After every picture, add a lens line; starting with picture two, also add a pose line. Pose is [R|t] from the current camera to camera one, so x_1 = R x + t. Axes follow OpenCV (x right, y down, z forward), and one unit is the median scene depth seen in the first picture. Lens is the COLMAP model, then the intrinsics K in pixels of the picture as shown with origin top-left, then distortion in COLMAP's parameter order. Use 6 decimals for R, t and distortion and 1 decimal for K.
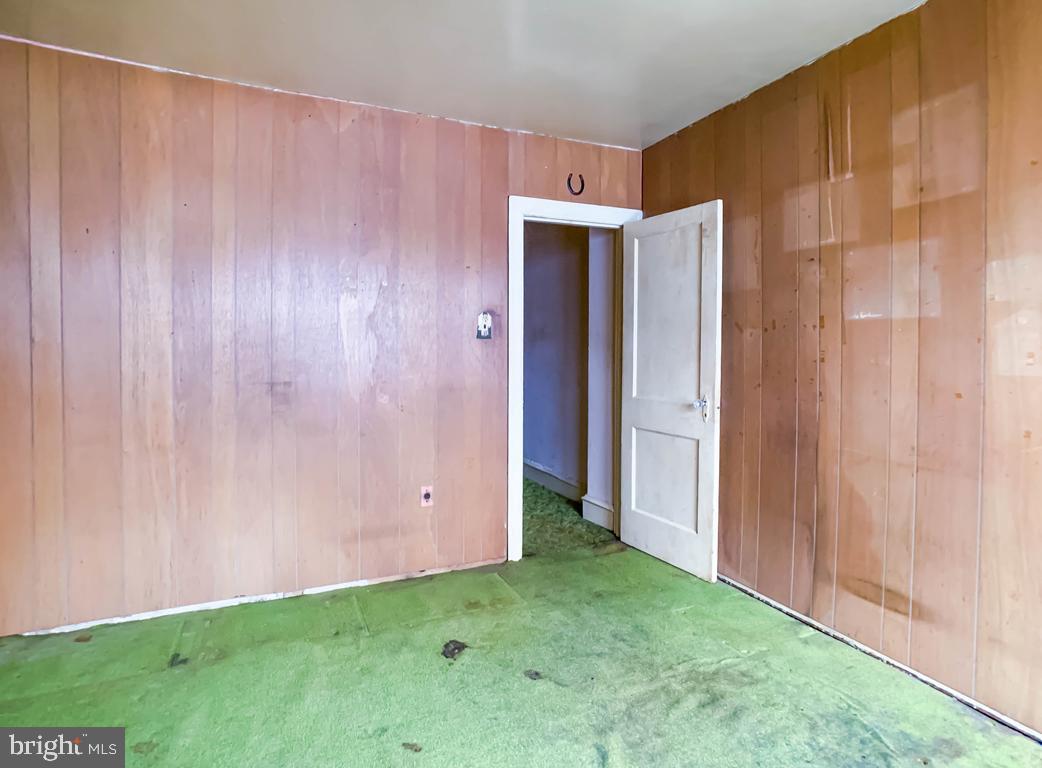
lens RADIAL K [[558.8, 0, 523.0], [0, 558.8, 350.9], [0, 0, 1]] dist [-0.045119, 0.020151]
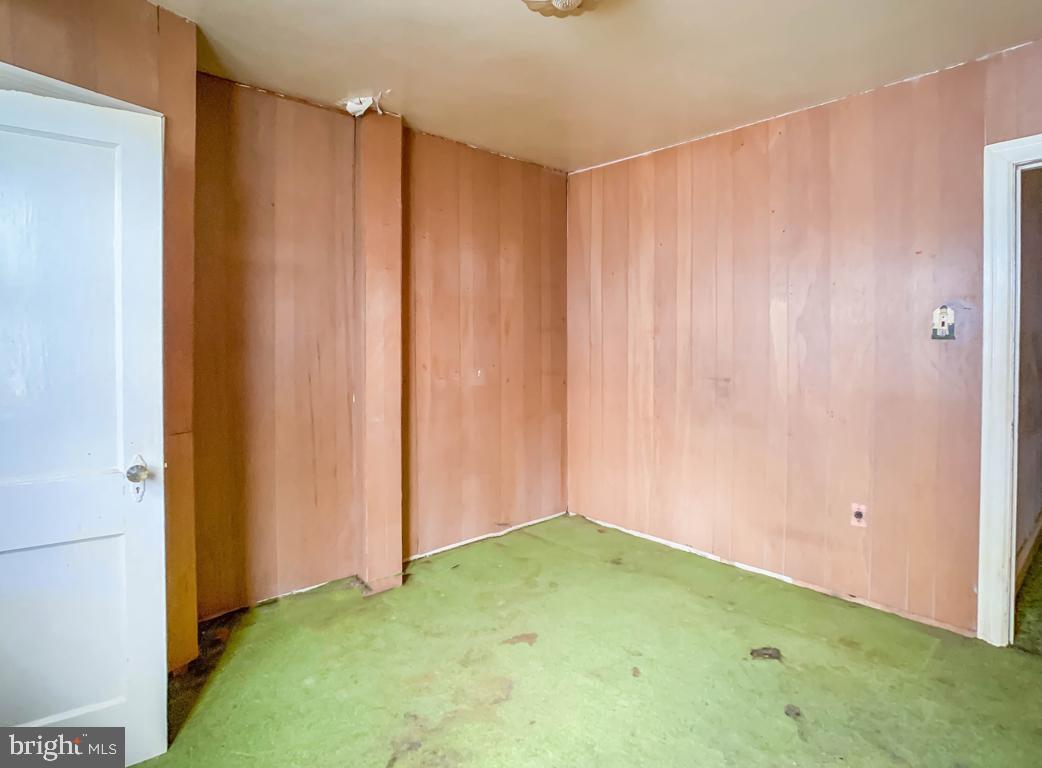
lens RADIAL K [[558.8, 0, 523.0], [0, 558.8, 350.9], [0, 0, 1]] dist [-0.045119, 0.020151]
pose [[0.320108, 0.008066, -0.947347, 0.544356], [-0.014221, 0.999892, 0.003708, 0.000162], [0.947274, 0.012285, 0.320188, 0.218572]]
